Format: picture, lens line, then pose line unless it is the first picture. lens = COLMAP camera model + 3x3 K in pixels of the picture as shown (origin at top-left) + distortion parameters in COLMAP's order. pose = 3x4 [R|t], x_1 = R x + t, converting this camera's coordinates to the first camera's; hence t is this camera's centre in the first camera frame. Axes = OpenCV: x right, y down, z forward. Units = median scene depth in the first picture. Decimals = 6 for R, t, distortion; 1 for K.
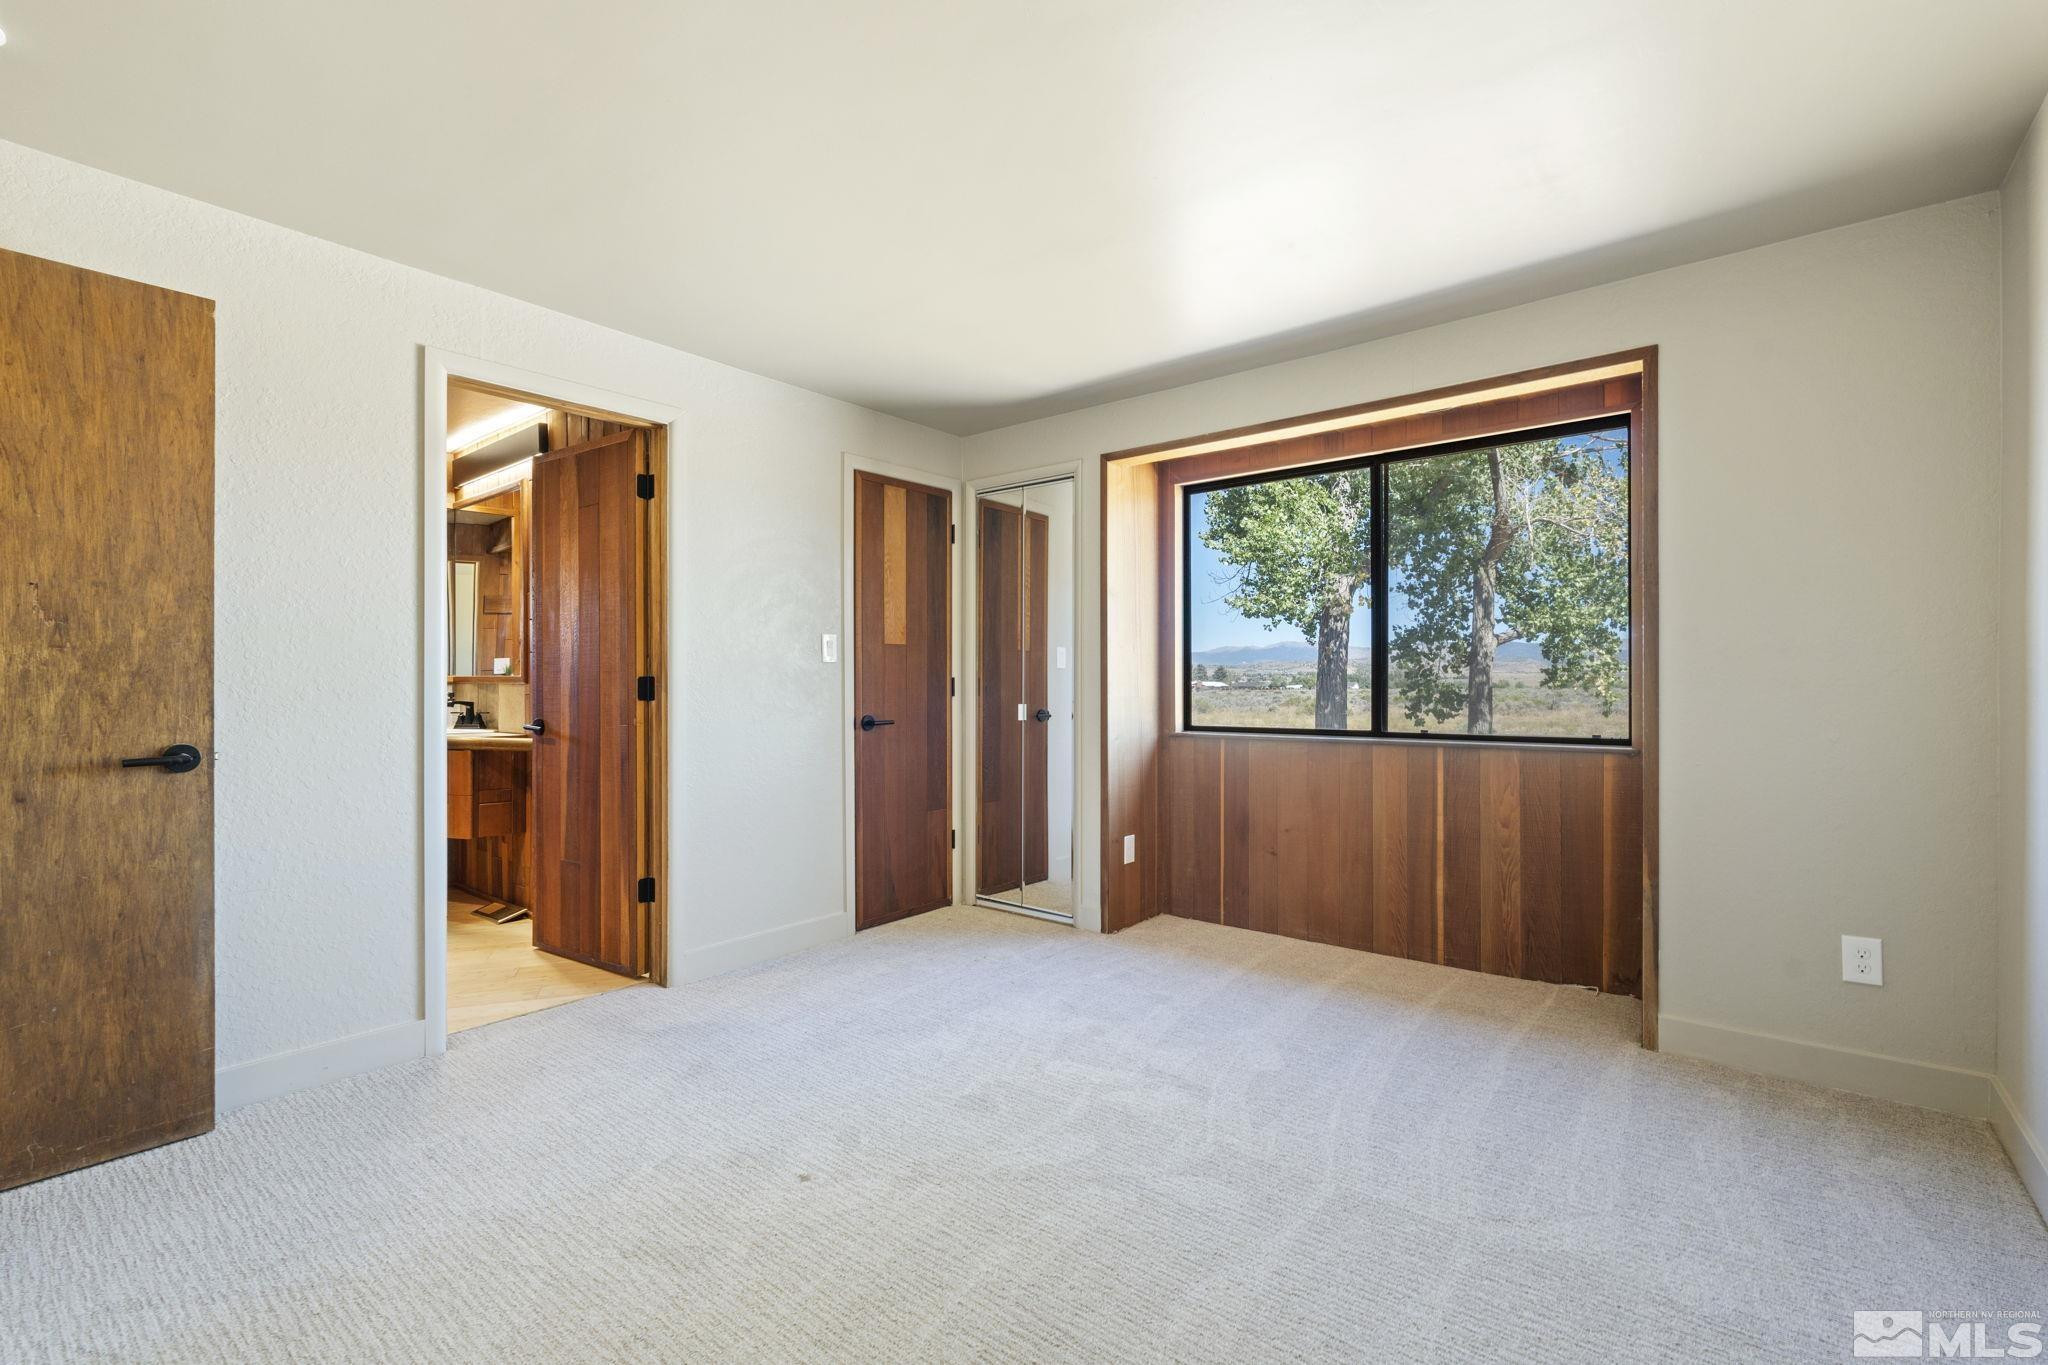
lens RADIAL K [[907.8, 0, 1030.6], [0, 907.8, 682.7], [0, 0, 1]] dist [-0.008658, 0.001336]
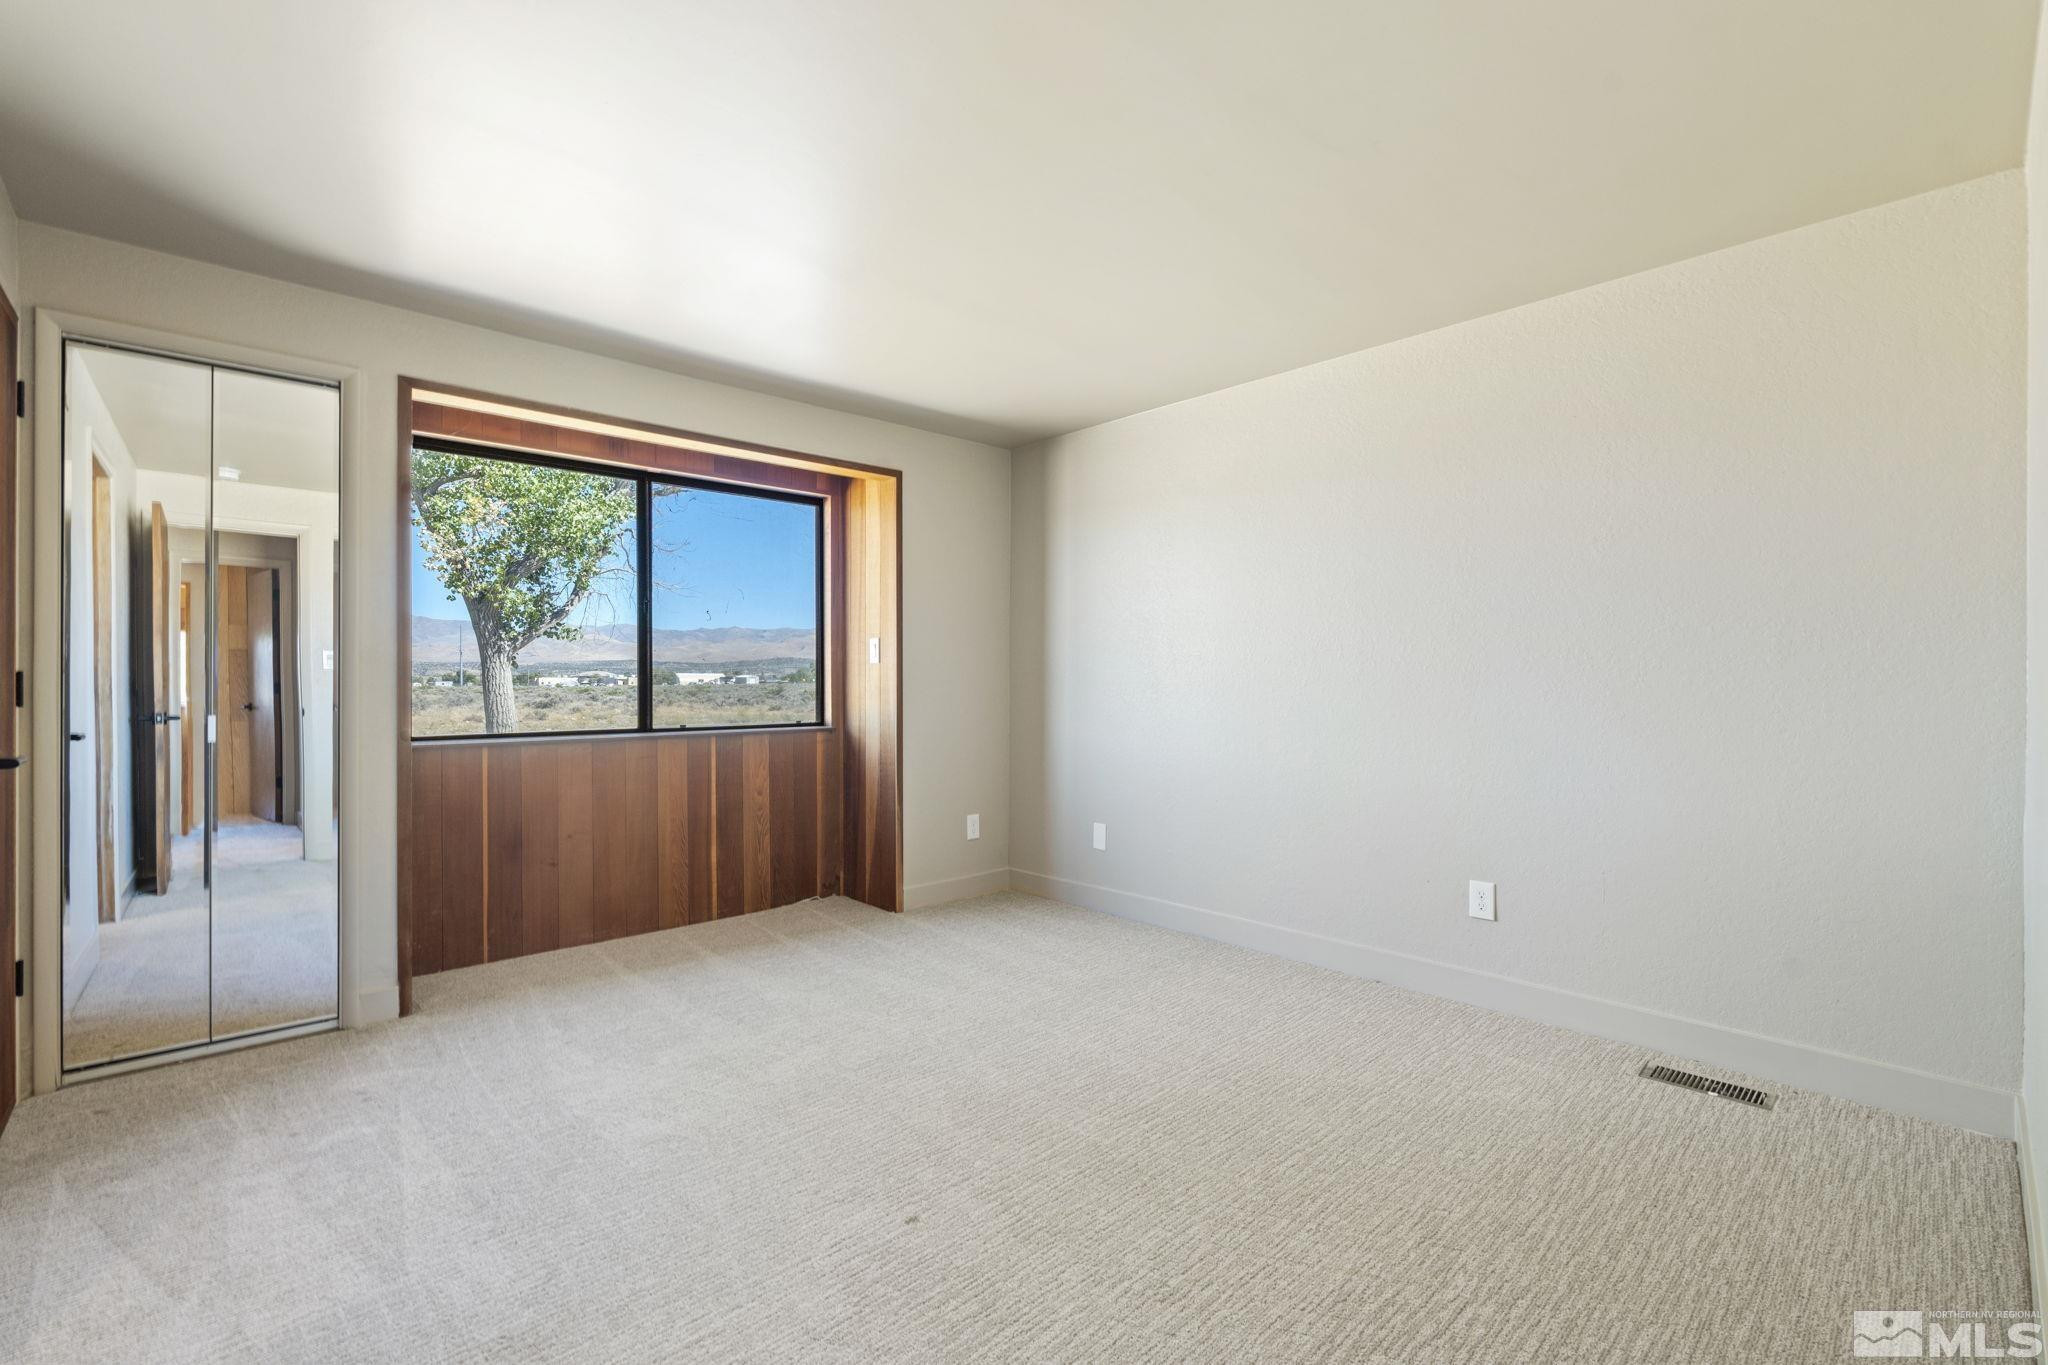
lens RADIAL K [[907.8, 0, 1022.3], [0, 907.8, 683.9], [0, 0, 1]] dist [-0.008658, 0.001336]
pose [[0.120323, -0.000690, 0.992735, -0.678694], [-0.000989, 0.999999, 0.000815, 0.000796], [-0.992734, -0.001080, 0.120323, 0.457934]]
